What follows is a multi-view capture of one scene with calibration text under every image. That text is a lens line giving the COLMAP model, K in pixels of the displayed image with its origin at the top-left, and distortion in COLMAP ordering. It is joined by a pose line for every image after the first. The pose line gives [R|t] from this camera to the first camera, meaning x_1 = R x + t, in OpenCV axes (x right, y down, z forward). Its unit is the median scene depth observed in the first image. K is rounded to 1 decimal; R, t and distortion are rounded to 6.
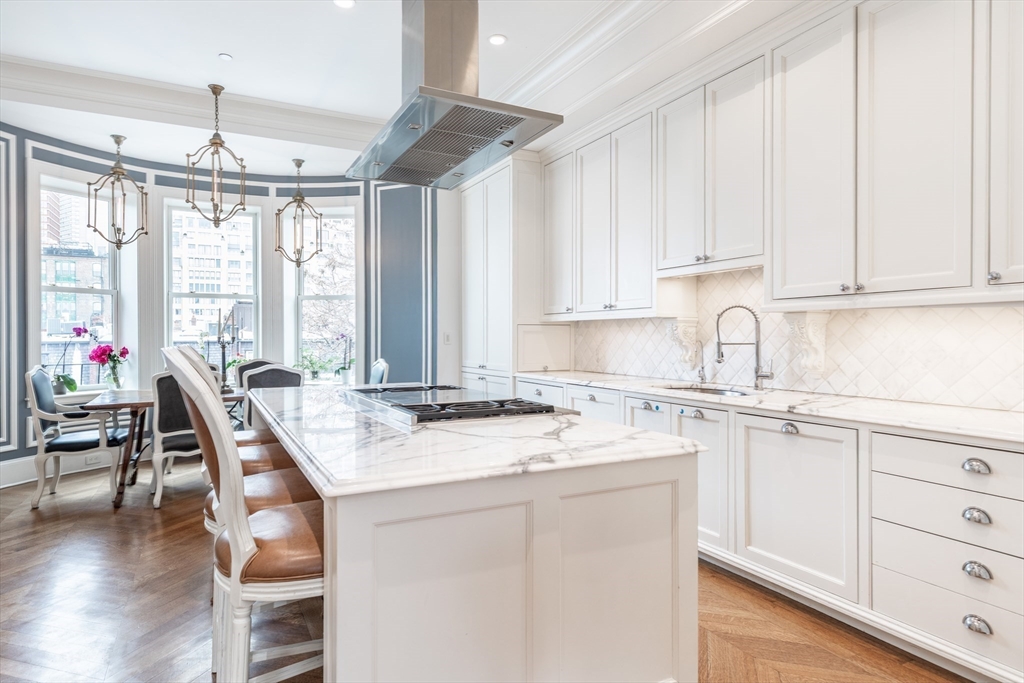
lens RADIAL K [[582.4, 0, 510.0], [0, 582.4, 339.0], [0, 0, 1]] dist [0.017214, 0.000198]
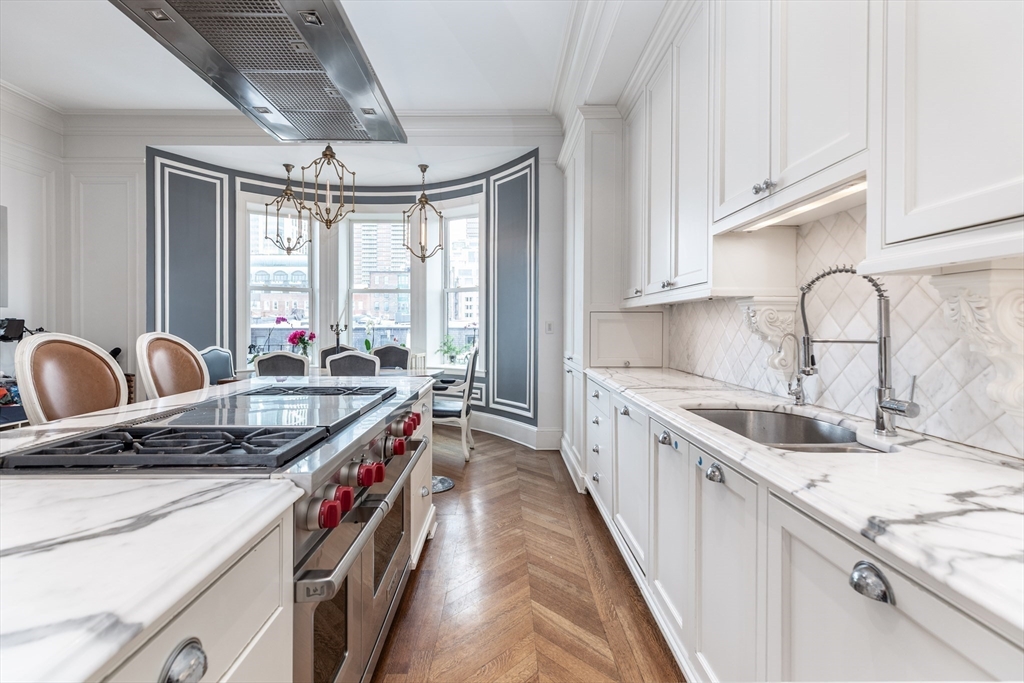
lens RADIAL K [[458.8, 0, 516.7], [0, 458.8, 328.0], [0, 0, 1]] dist [0.009361, 0.000473]
pose [[0.892435, 0.007304, -0.451118, 0.227924], [-0.006780, 0.999973, 0.002778, -0.002163], [0.451126, 0.000579, 0.892460, 0.357974]]
